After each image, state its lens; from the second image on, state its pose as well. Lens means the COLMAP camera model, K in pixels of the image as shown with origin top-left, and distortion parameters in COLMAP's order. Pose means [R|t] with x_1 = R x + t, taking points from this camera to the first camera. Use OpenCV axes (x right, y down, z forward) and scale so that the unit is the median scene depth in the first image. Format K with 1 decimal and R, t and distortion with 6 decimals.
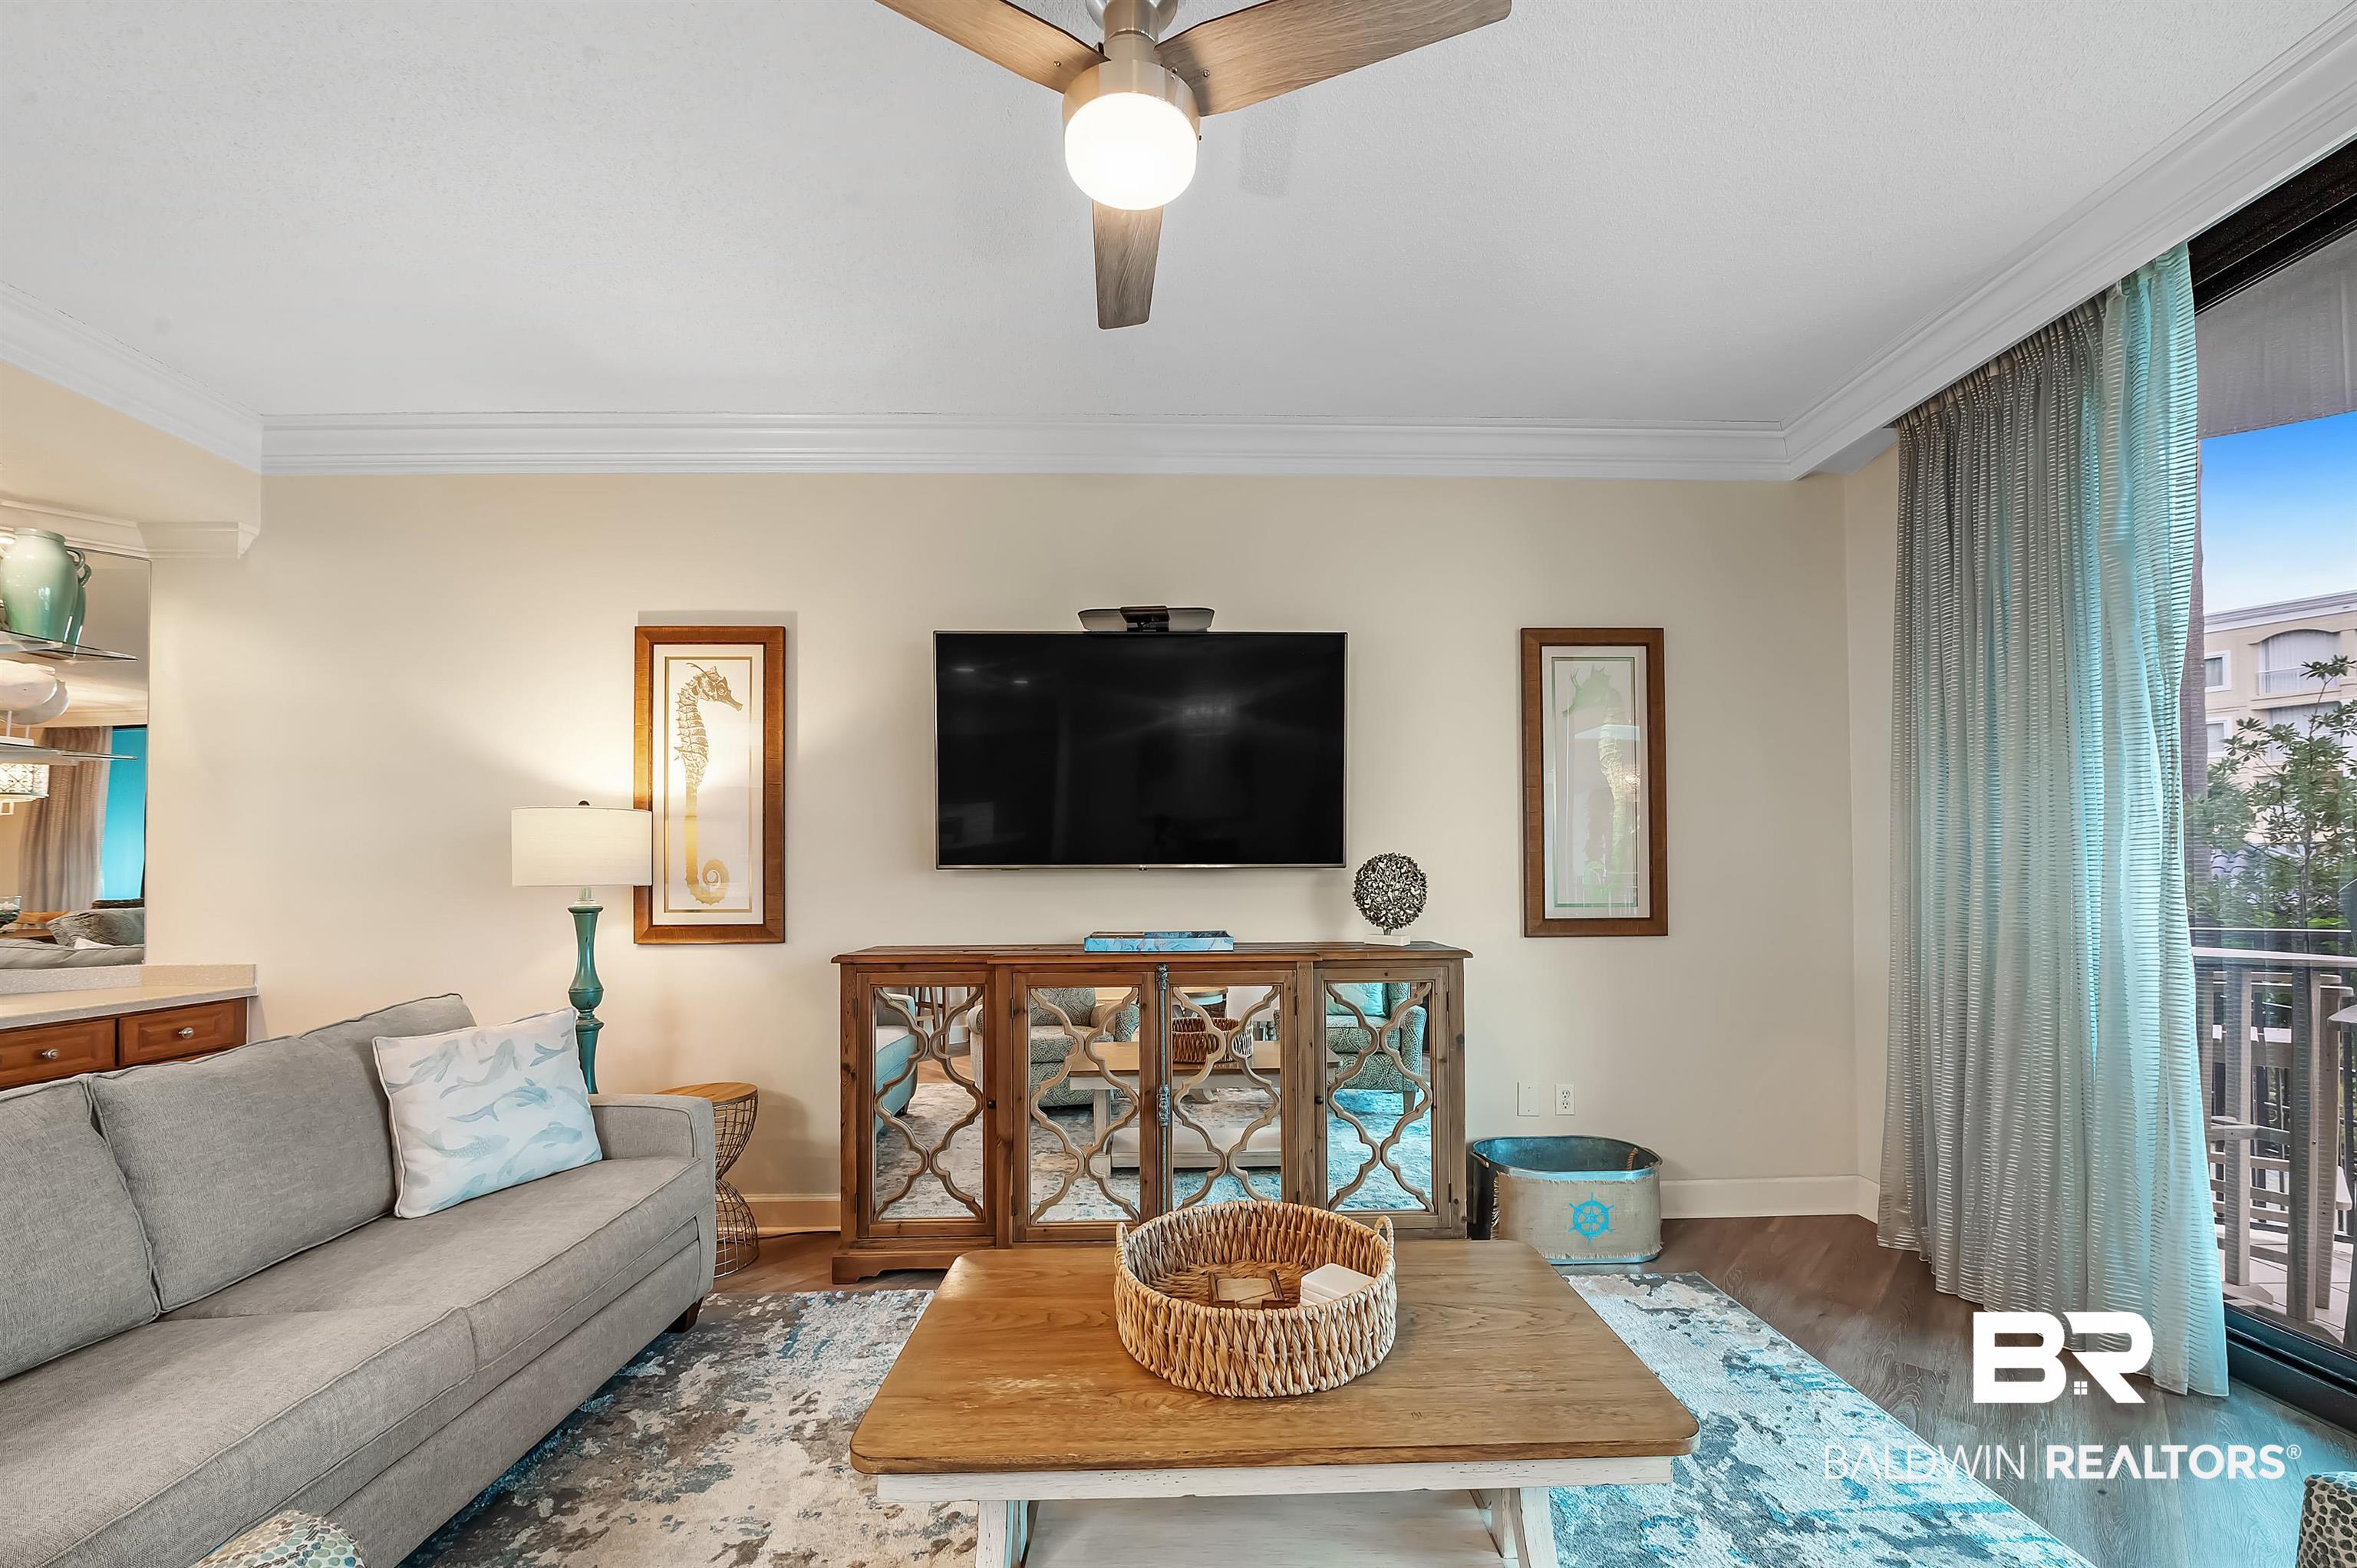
lens RADIAL K [[940.7, 0, 1183.0], [0, 940.7, 857.5], [0, 0, 1]] dist [-0.008132, -0.000832]
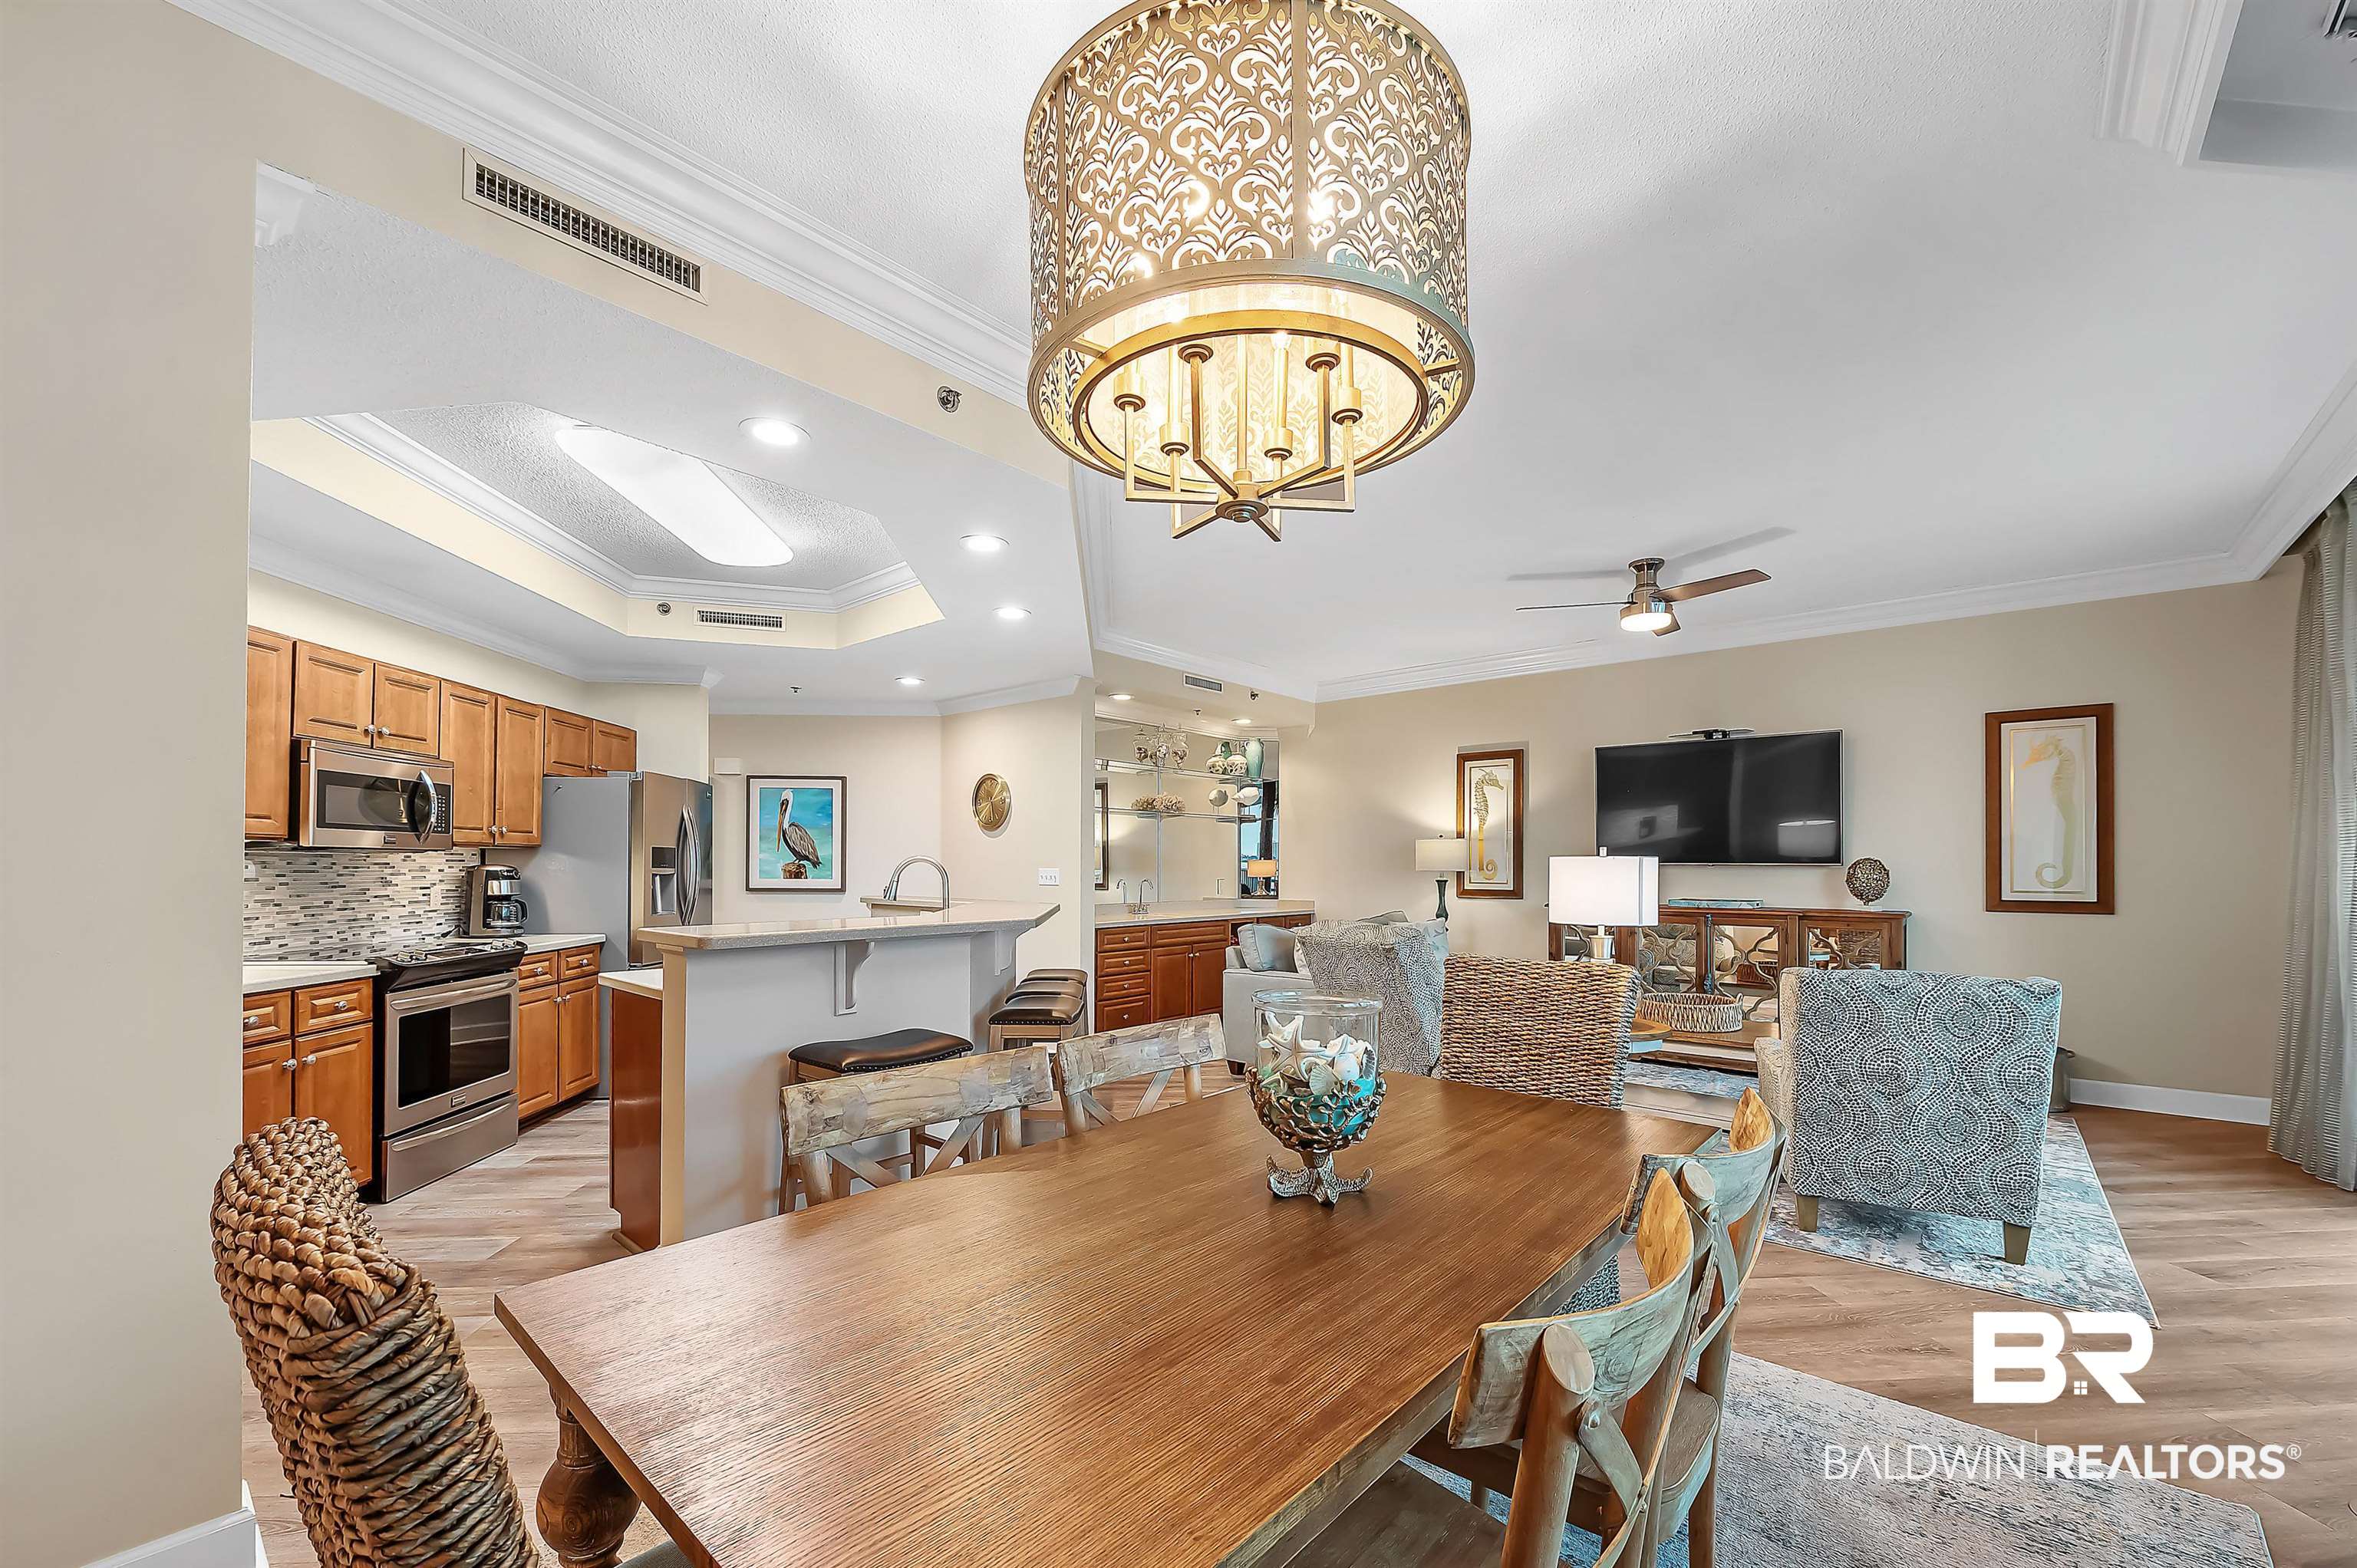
lens RADIAL K [[940.7, 0, 1197.5], [0, 940.7, 855.7], [0, 0, 1]] dist [-0.008132, -0.000832]
pose [[0.755468, 0.003495, -0.655176, 0.407423], [0.010158, 0.999803, 0.017047, -0.049656], [0.655106, -0.019534, 0.755284, -1.078928]]
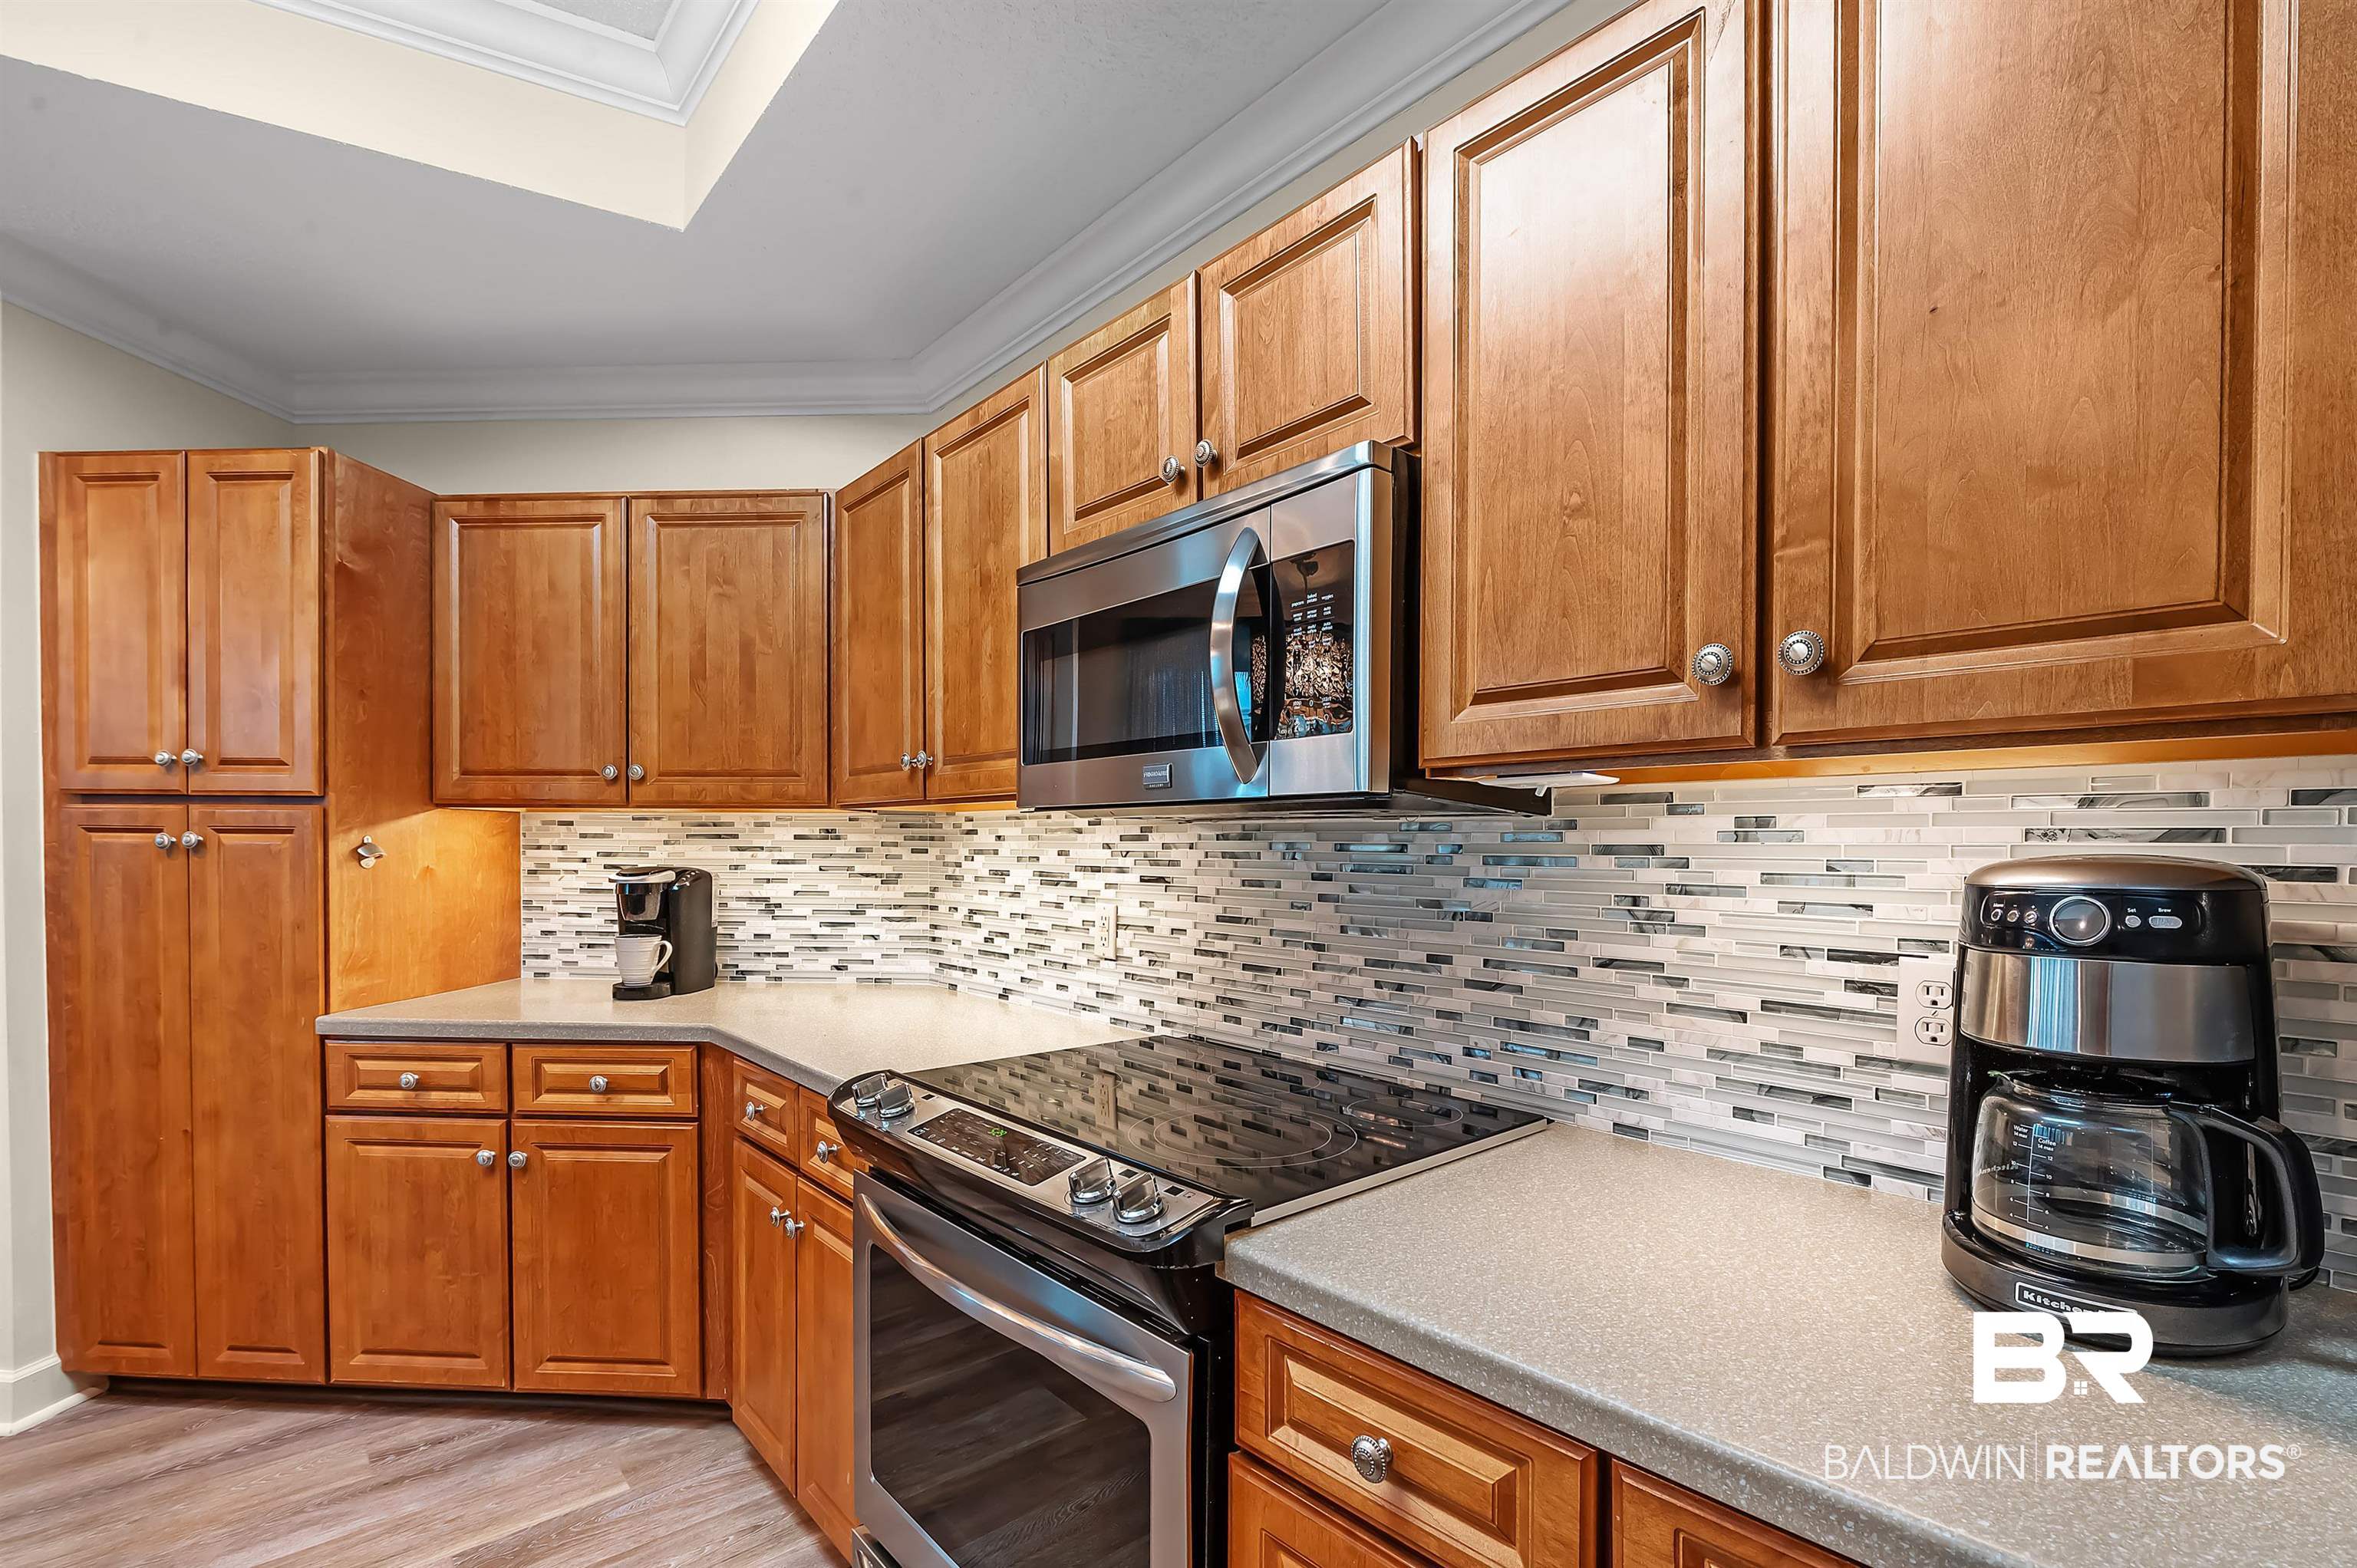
lens RADIAL K [[1060.0, 0, 1194.8], [0, 1060.0, 867.3], [0, 0, 1]] dist [-0.003875, -0.001089]
pose [[-0.997135, 0.001529, 0.075631, -1.145735], [0.000664, 0.999934, -0.011464, -0.016412], [-0.075644, -0.011381, -0.997070, -0.419844]]
